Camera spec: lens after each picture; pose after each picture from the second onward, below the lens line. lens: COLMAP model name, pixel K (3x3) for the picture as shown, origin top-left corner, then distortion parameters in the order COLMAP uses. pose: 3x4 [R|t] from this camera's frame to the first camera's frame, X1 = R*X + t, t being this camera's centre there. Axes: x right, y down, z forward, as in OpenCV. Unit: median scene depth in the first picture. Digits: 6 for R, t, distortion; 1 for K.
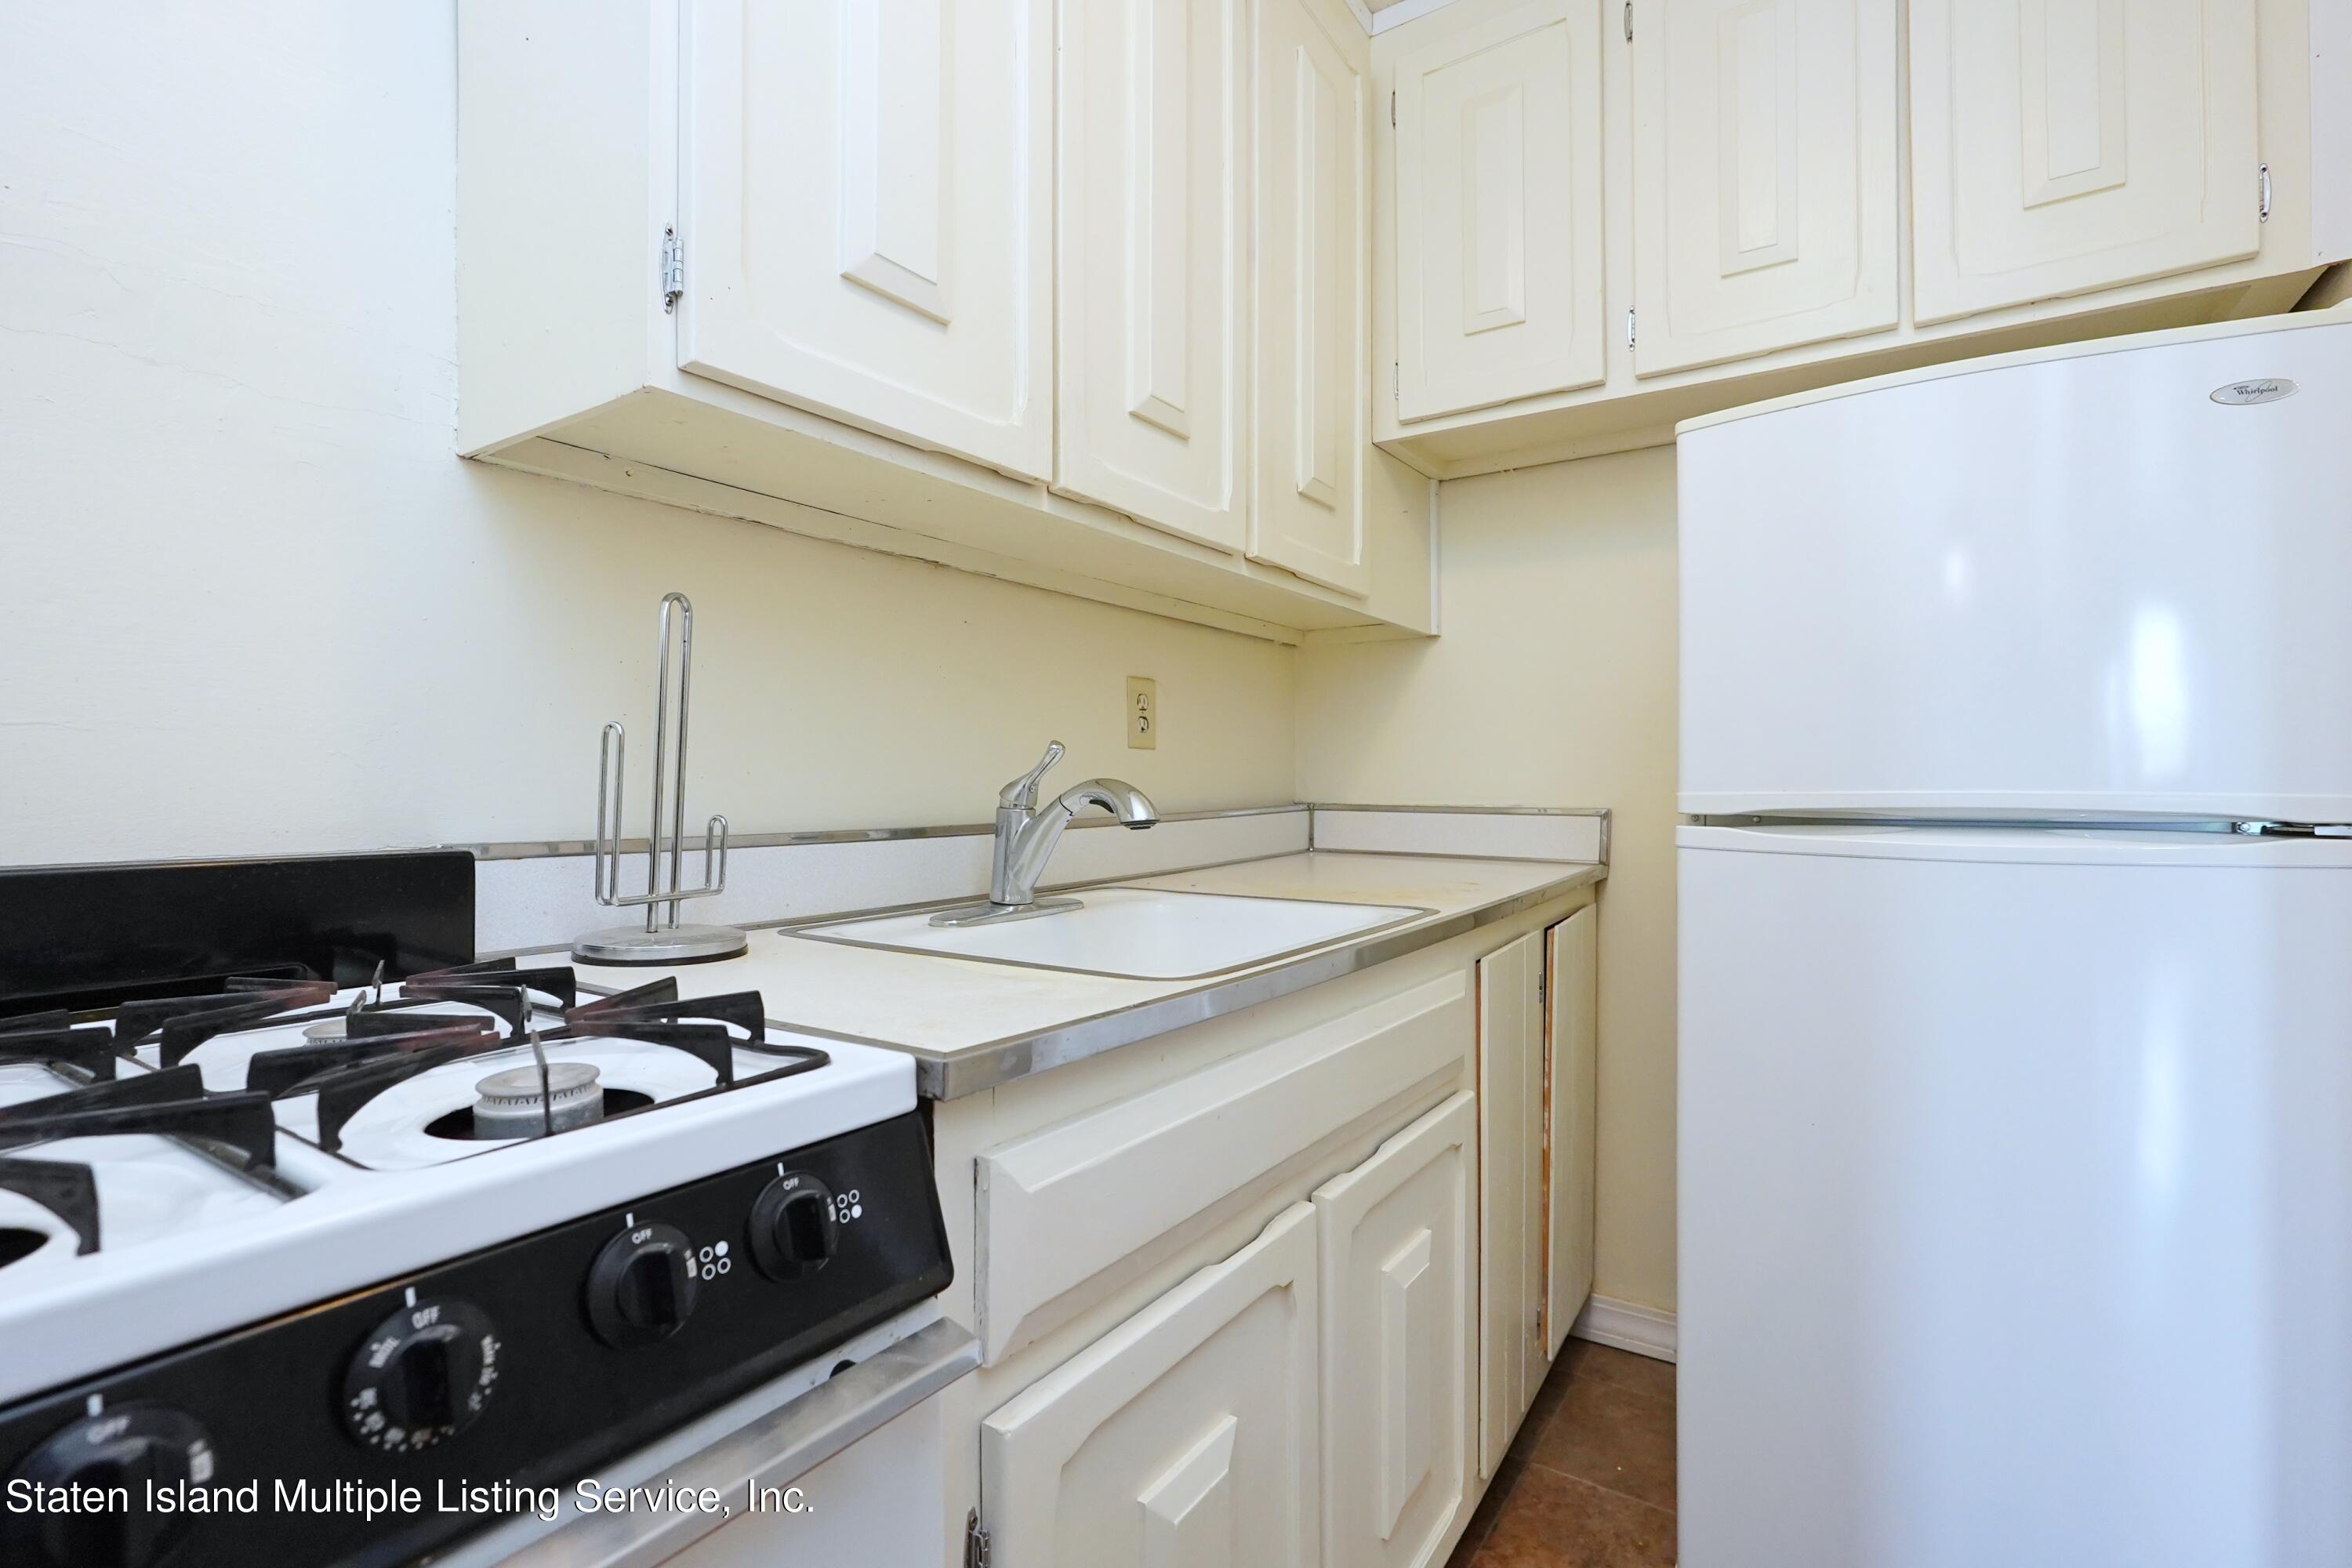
lens RADIAL K [[1074.1, 0, 1183.8], [0, 1074.1, 785.2], [0, 0, 1]] dist [-0.019663, 0.008339]
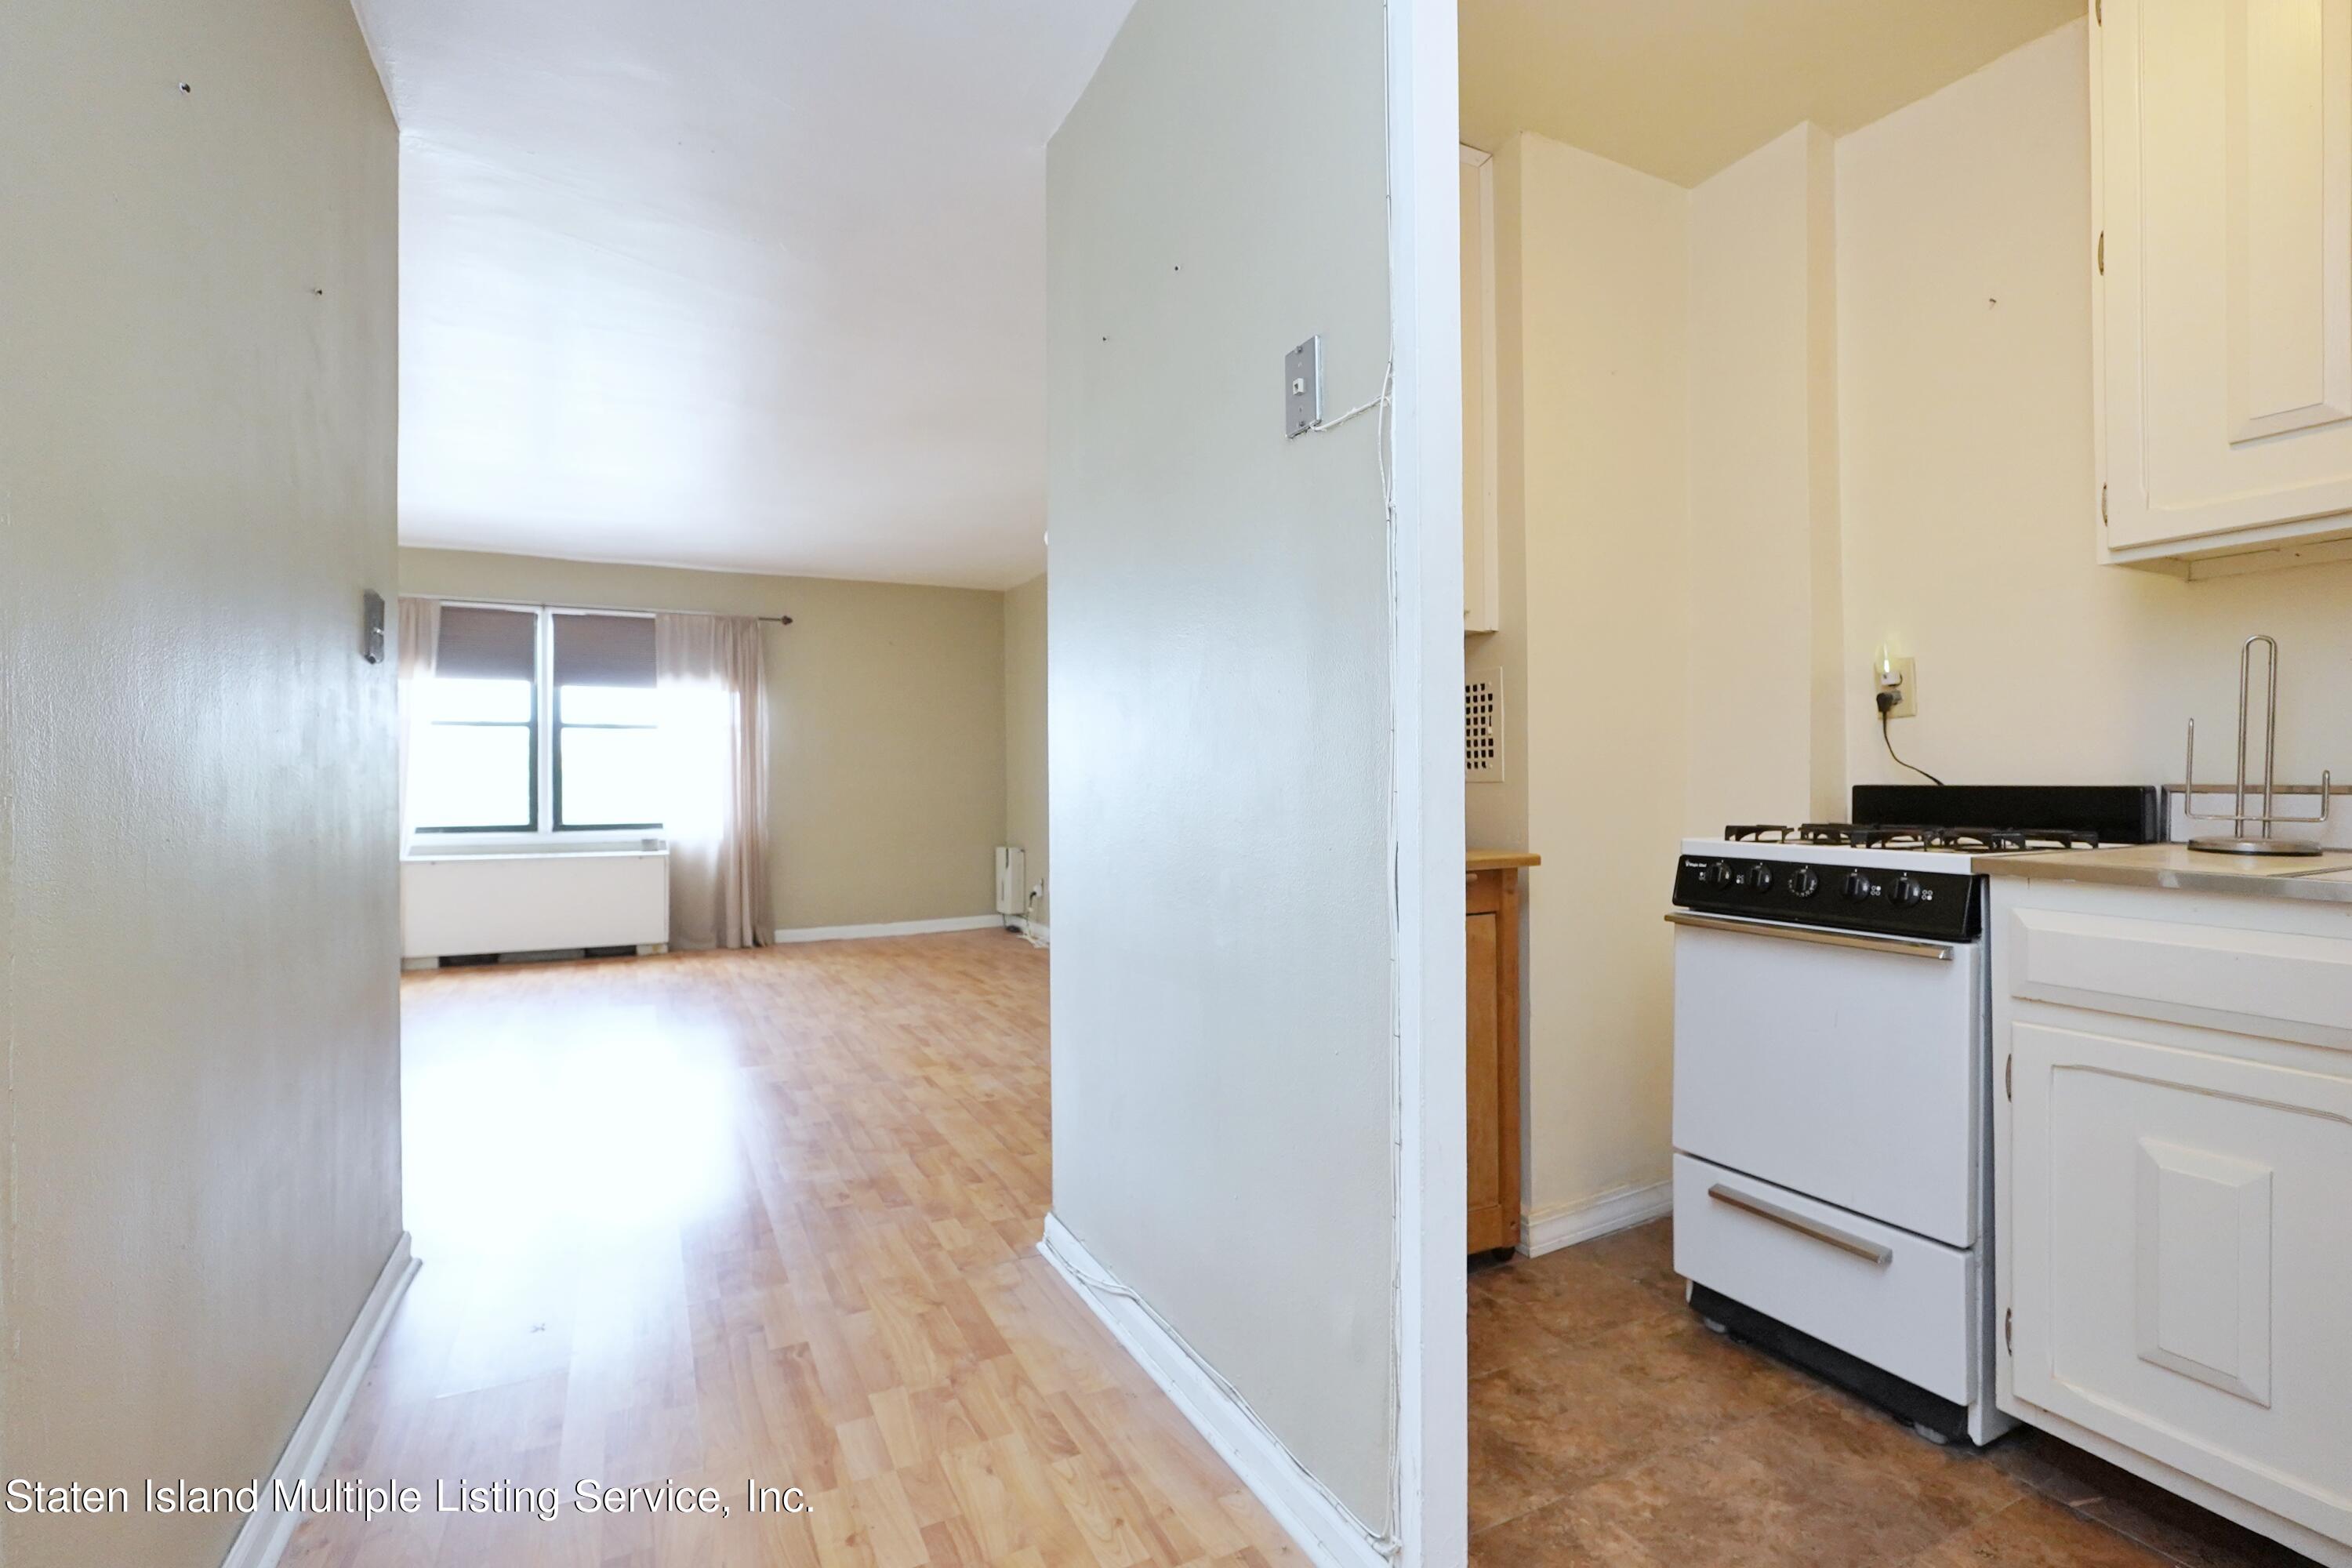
lens RADIAL K [[1074.1, 0, 1183.8], [0, 1074.1, 785.2], [0, 0, 1]] dist [-0.019663, 0.008339]
pose [[-0.488998, 0.009667, -0.872231, 1.750872], [0.009602, 0.999938, 0.005700, 0.026200], [0.872232, -0.005588, -0.489060, 0.341201]]
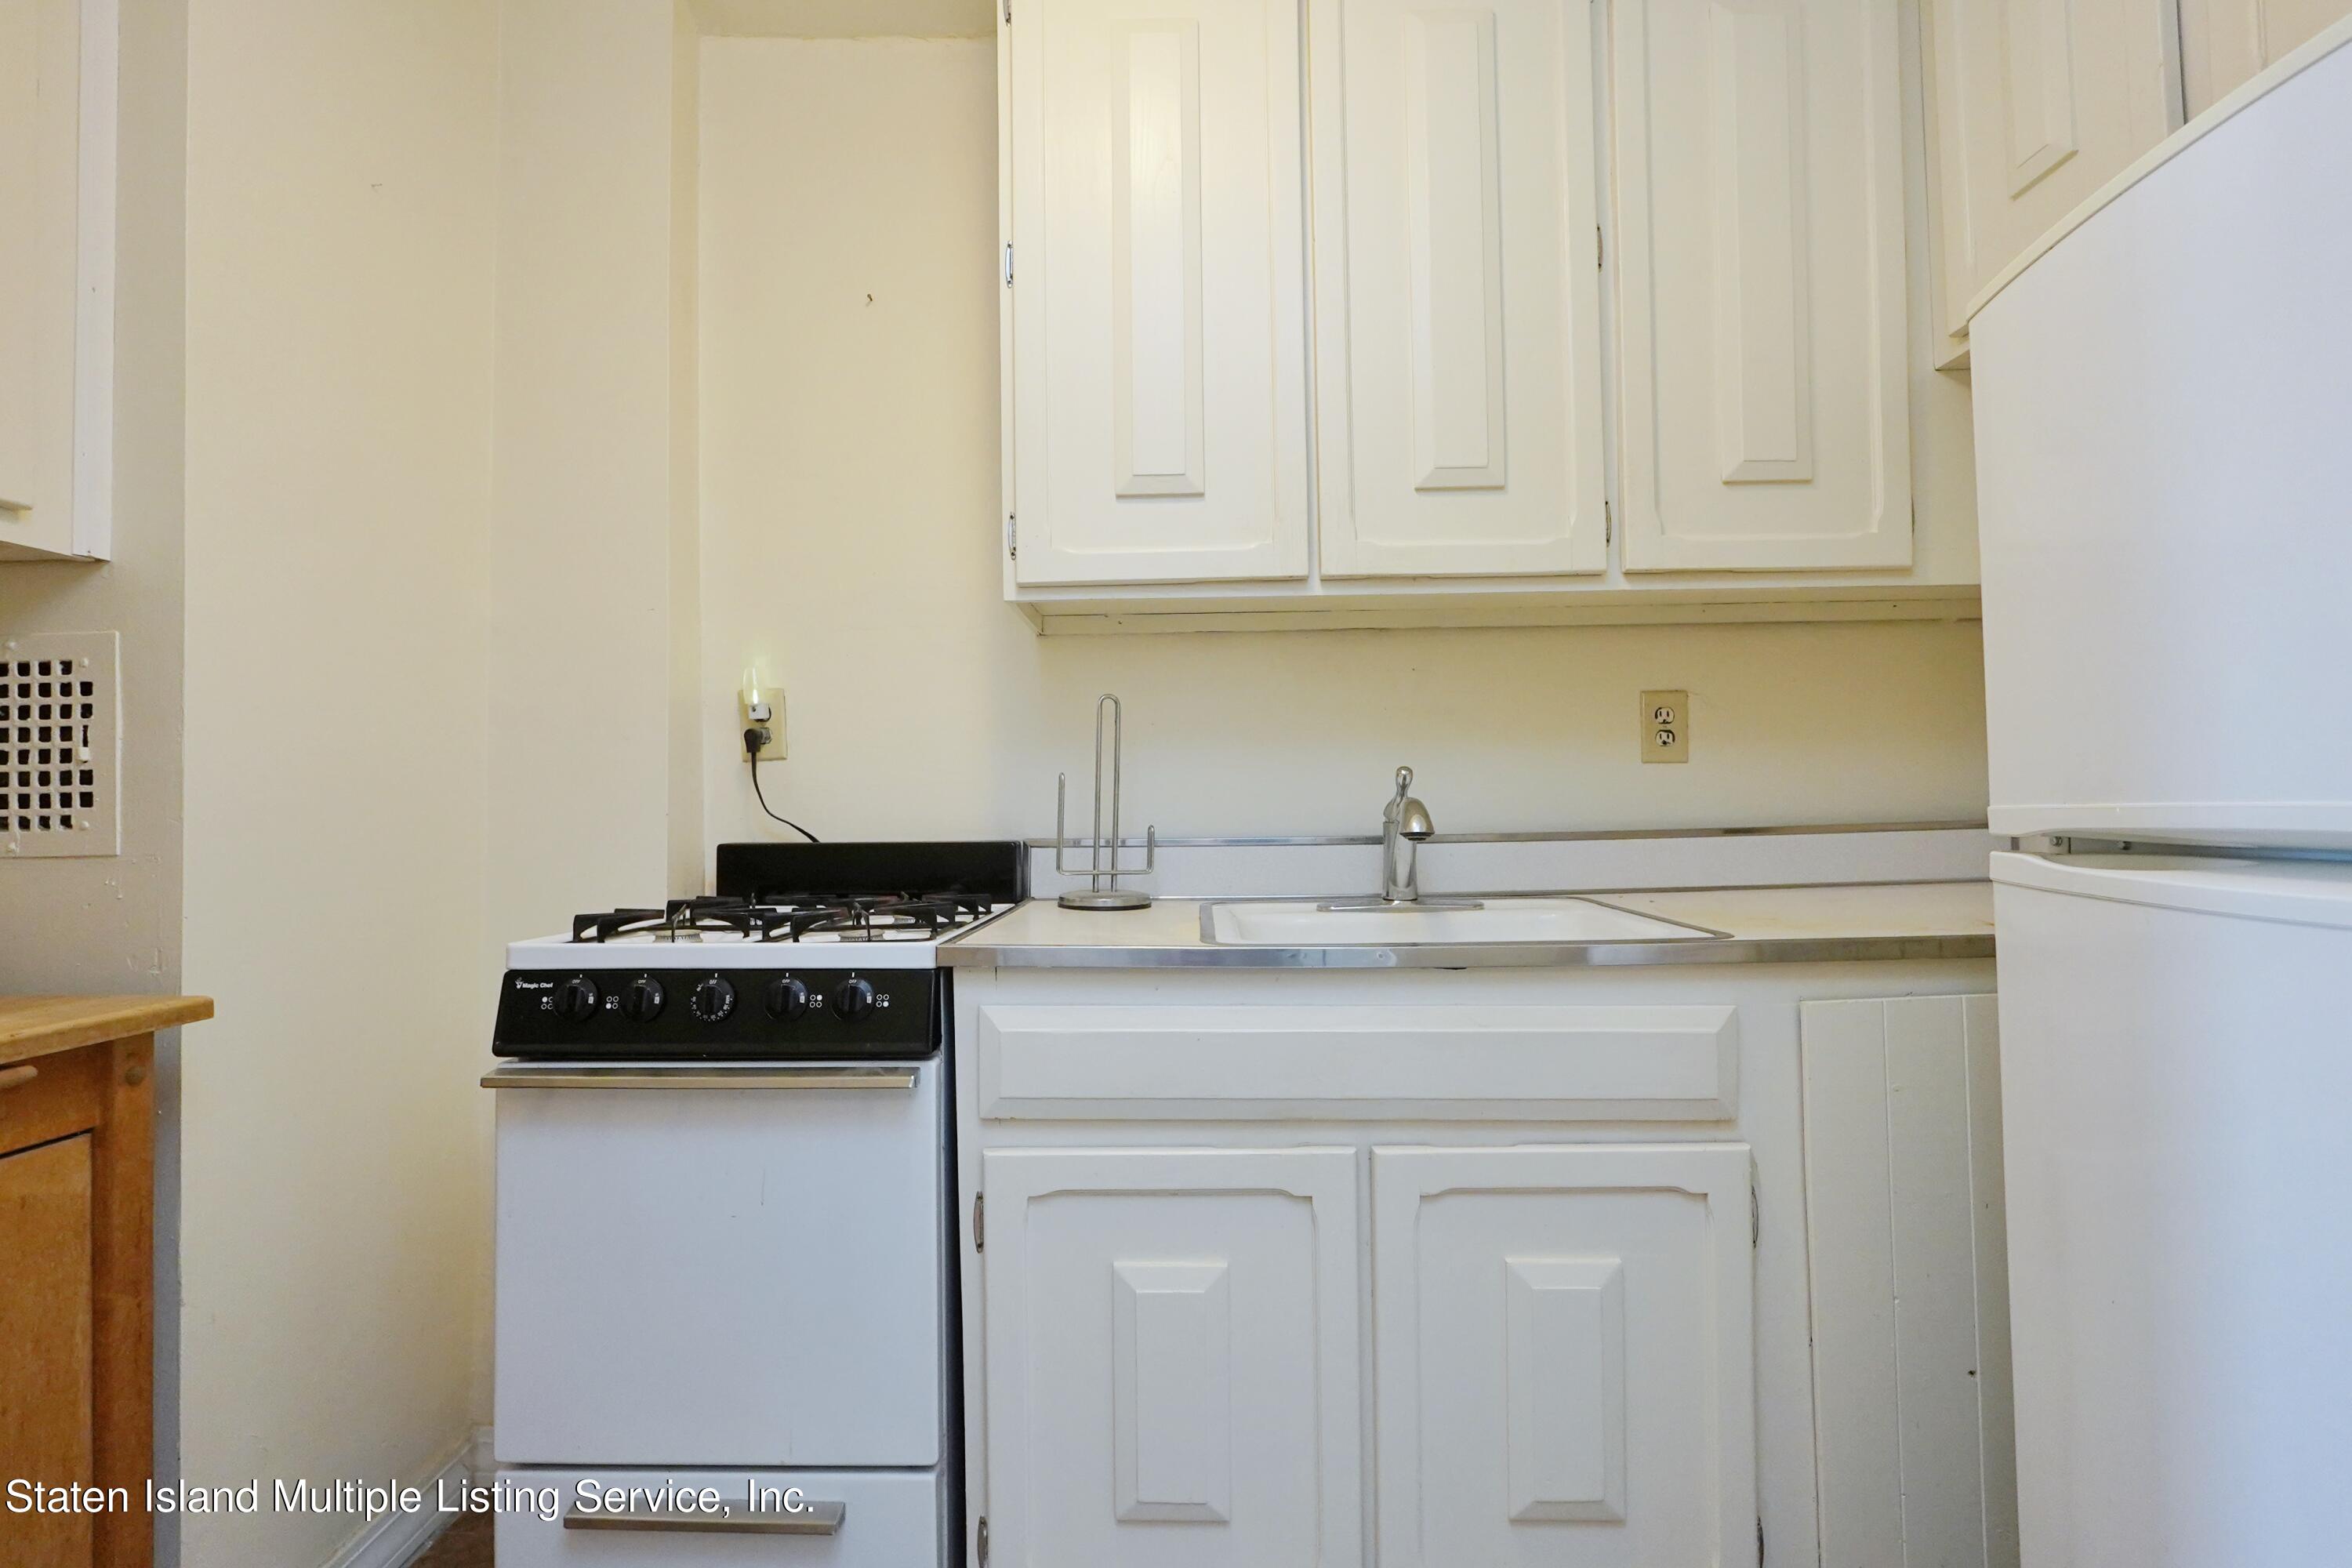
lens RADIAL K [[1073.5, 0, 1180.0], [0, 1073.5, 781.4], [0, 0, 1]] dist [-0.019172, 0.007388]
pose [[0.535297, -0.025592, -0.844276, 1.010866], [0.013321, 0.999672, -0.021857, -0.001951], [0.844559, 0.000453, 0.535463, 0.173630]]
